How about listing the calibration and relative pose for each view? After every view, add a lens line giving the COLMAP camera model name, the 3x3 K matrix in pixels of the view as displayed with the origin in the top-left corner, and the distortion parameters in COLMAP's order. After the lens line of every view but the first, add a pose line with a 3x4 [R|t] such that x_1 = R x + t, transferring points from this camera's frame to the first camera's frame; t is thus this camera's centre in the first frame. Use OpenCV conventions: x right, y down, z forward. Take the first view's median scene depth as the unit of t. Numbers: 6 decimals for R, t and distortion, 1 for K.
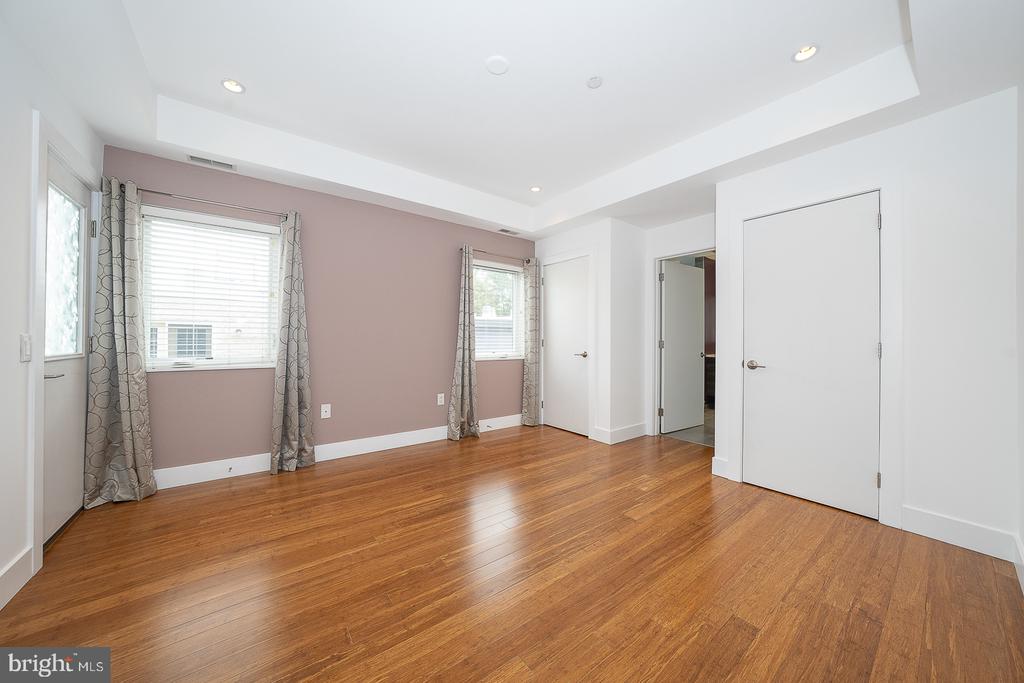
lens RADIAL K [[352.5, 0, 514.6], [0, 352.5, 337.9], [0, 0, 1]] dist [-0.024322, 0.004330]
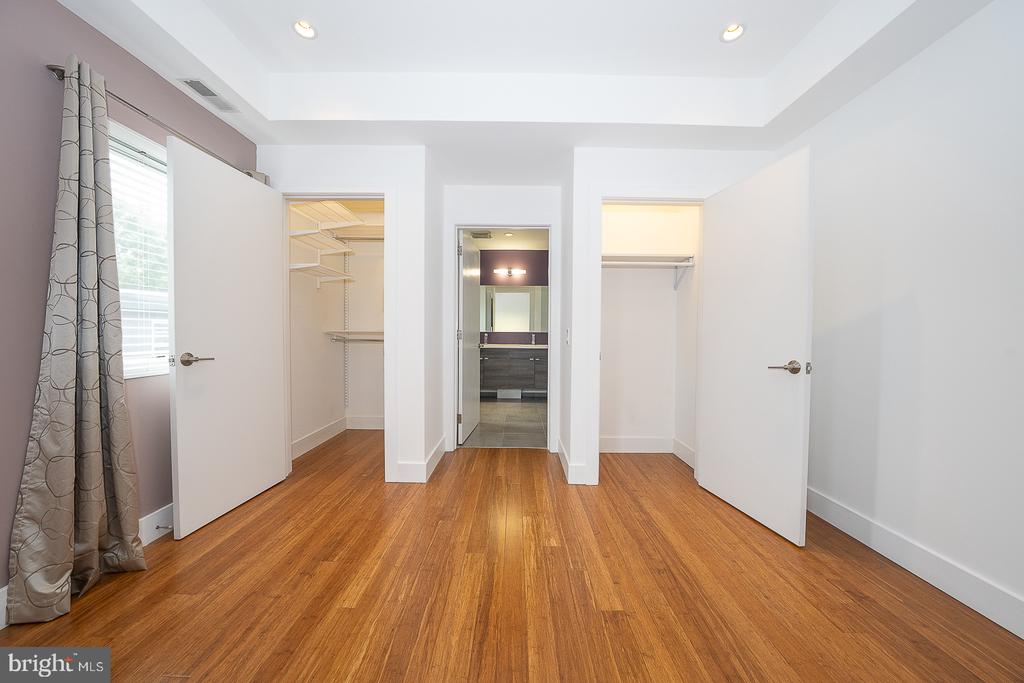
lens RADIAL K [[352.5, 0, 514.6], [0, 352.5, 337.9], [0, 0, 1]] dist [-0.024322, 0.004330]
pose [[0.609152, -0.014819, 0.792915, -0.151514], [-0.008874, 0.999635, 0.025501, 0.004111], [-0.793004, -0.022570, 0.608799, 0.437330]]
